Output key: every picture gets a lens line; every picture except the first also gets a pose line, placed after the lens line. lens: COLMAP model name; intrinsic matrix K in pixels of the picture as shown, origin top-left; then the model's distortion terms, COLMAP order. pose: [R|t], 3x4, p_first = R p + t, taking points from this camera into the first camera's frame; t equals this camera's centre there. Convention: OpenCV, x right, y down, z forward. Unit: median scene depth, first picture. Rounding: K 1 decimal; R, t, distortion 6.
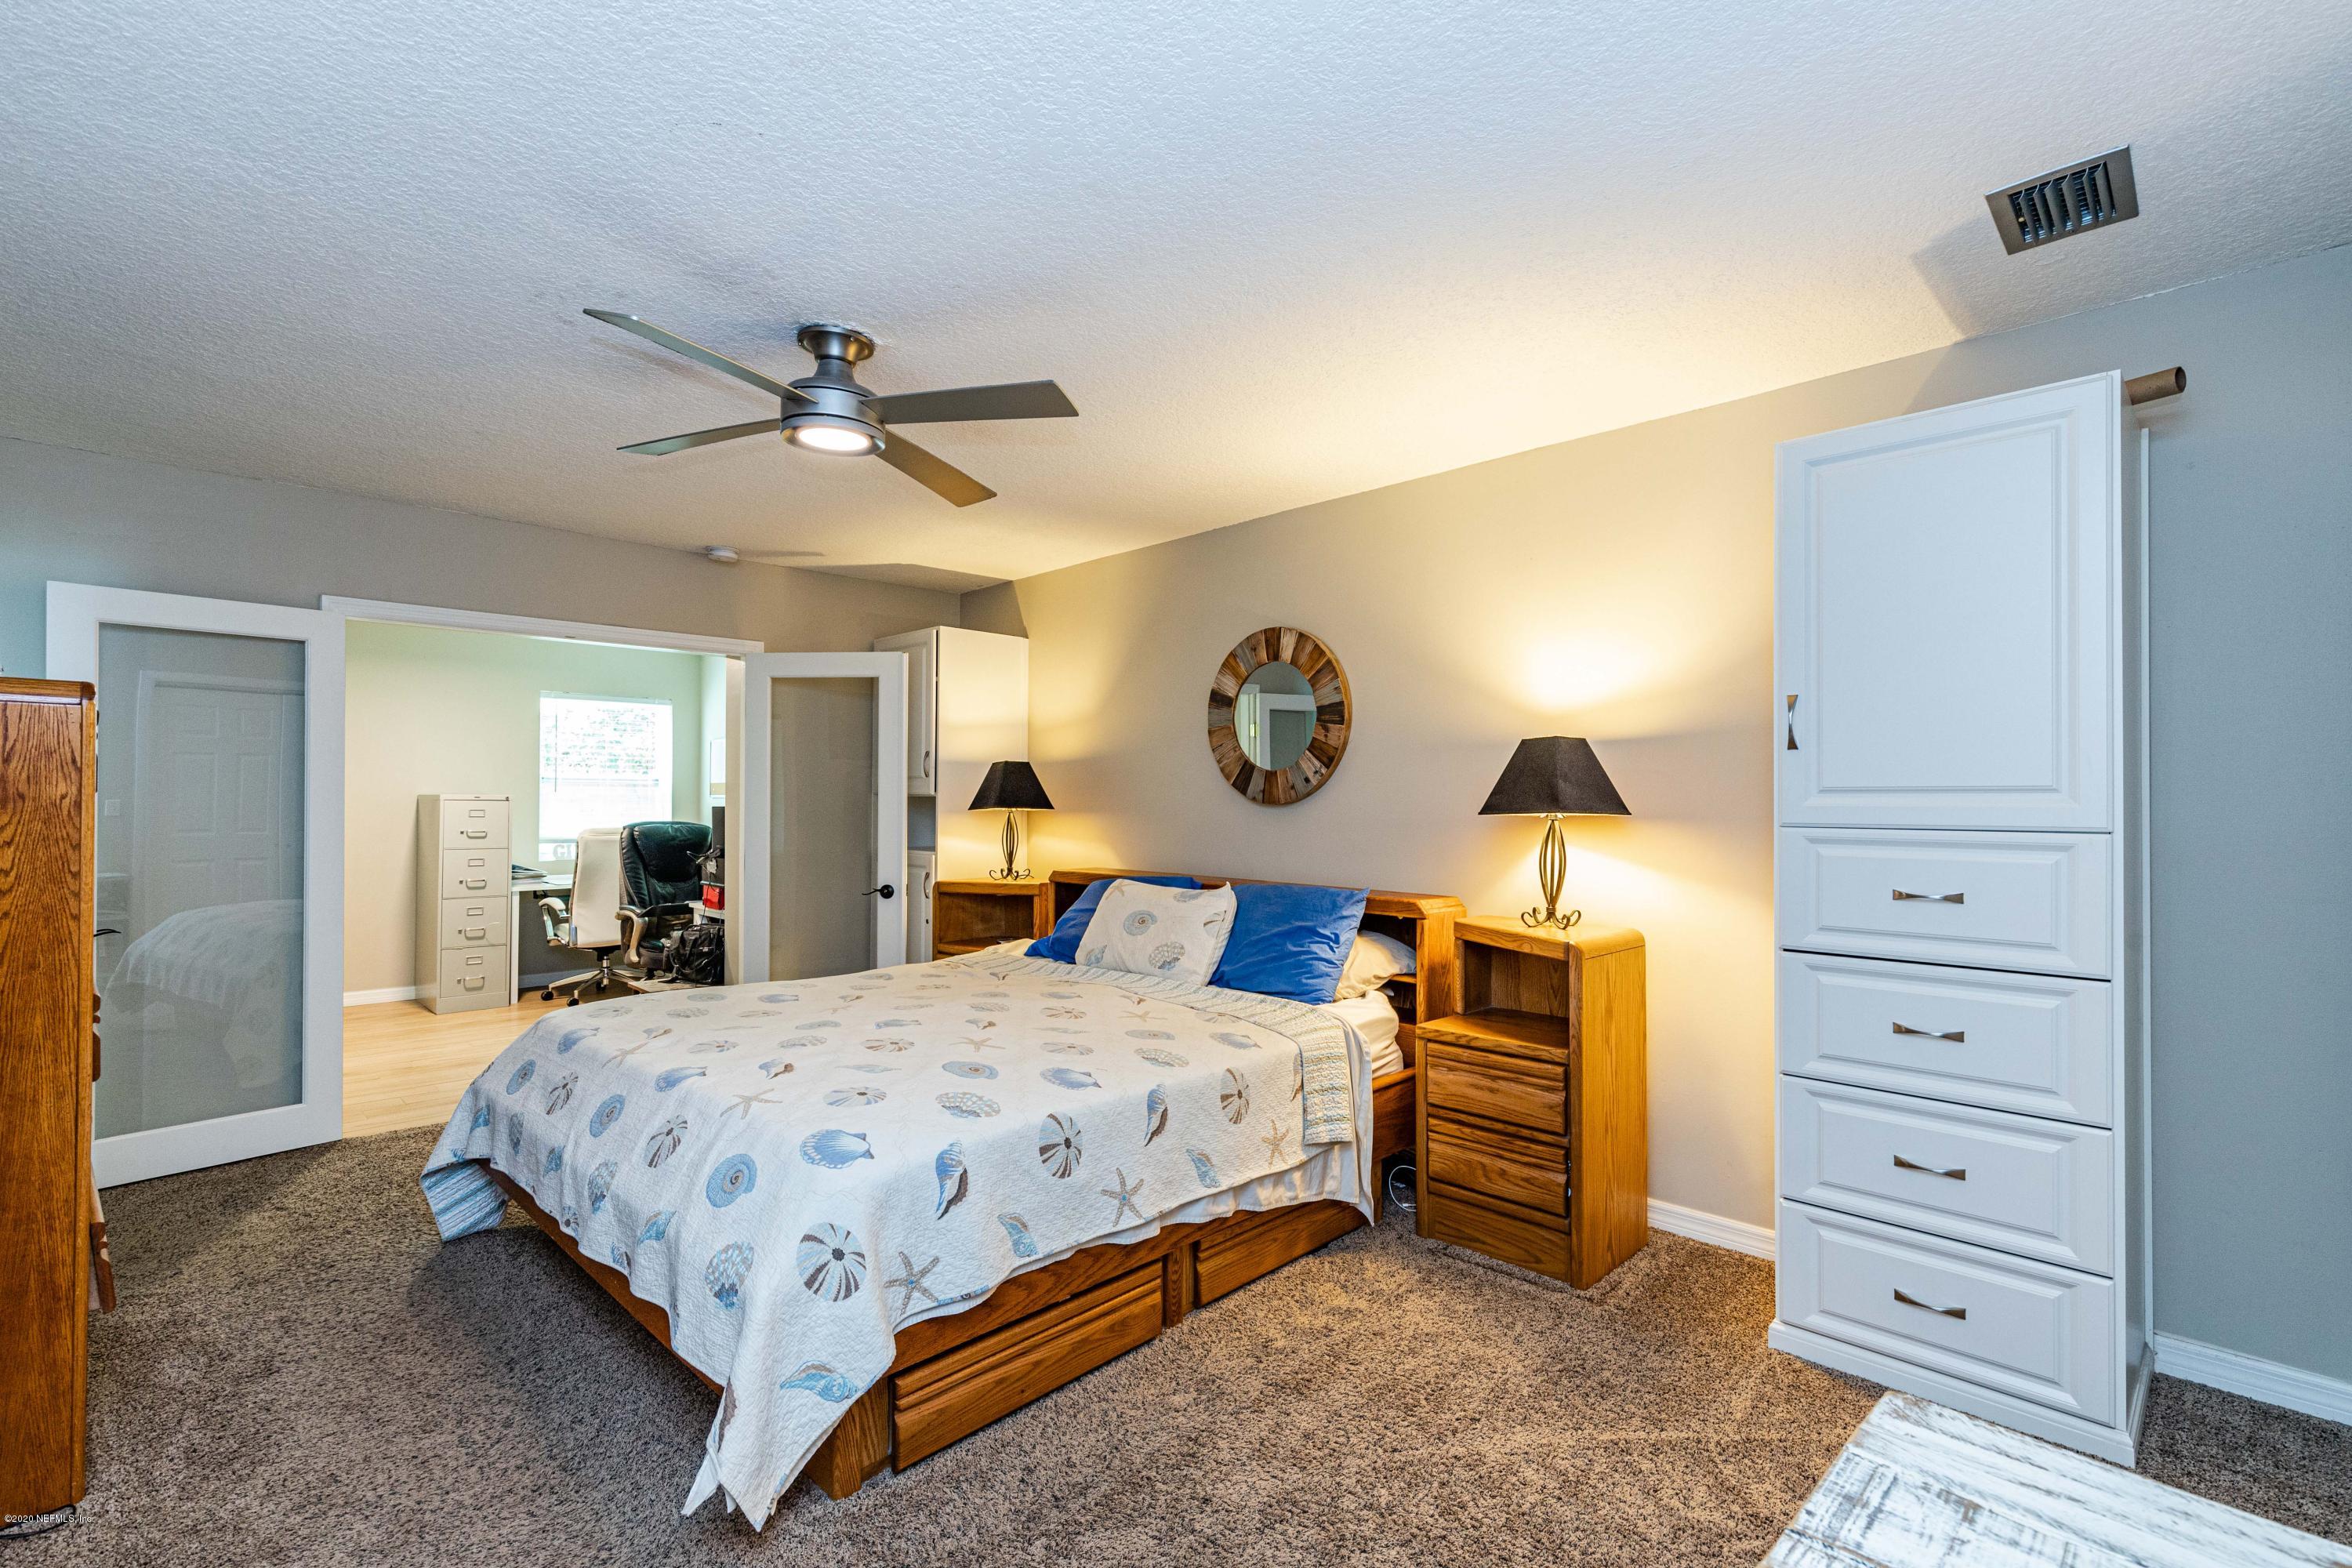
lens RADIAL K [[1059.2, 0, 1176.0], [0, 1059.2, 784.0], [0, 0, 1]] dist [0.008489, -0.000125]
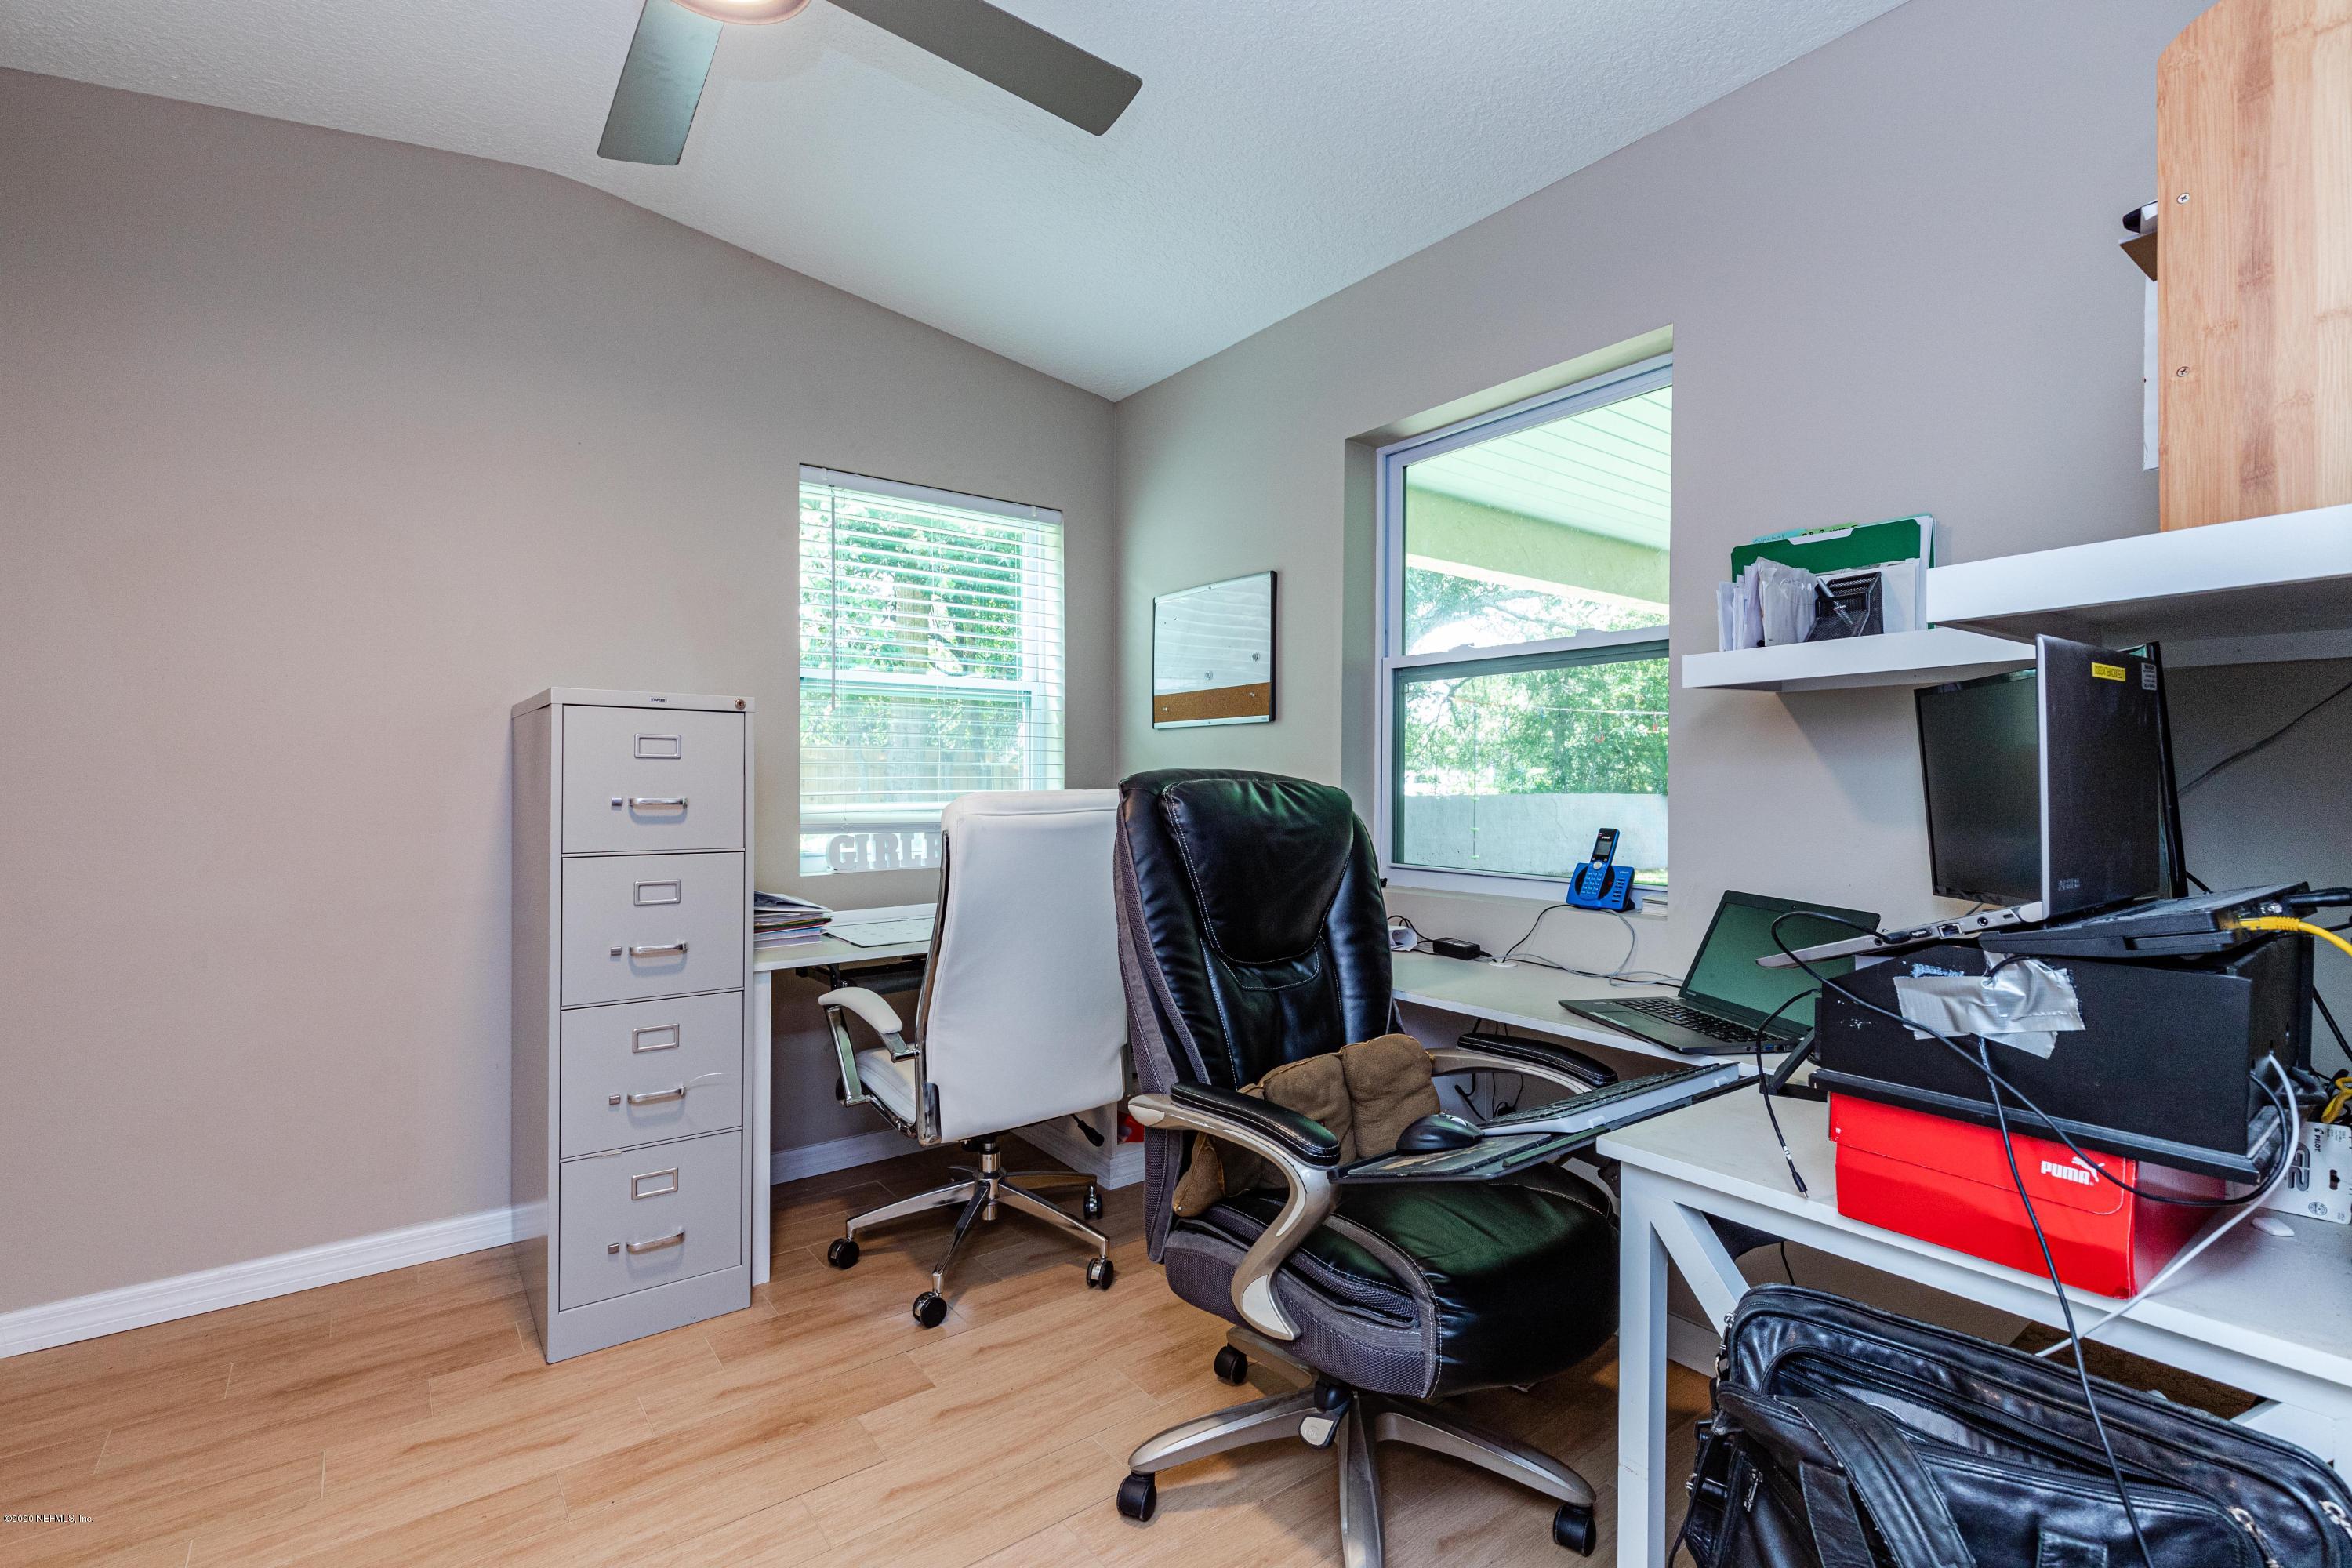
lens RADIAL K [[1059.2, 0, 1176.0], [0, 1059.2, 784.0], [0, 0, 1]] dist [0.008489, -0.000125]
pose [[0.987758, -0.003444, -0.155953, -0.426726], [0.005858, 0.999870, 0.015021, 0.033889], [0.155881, -0.015751, 0.987650, 0.668405]]
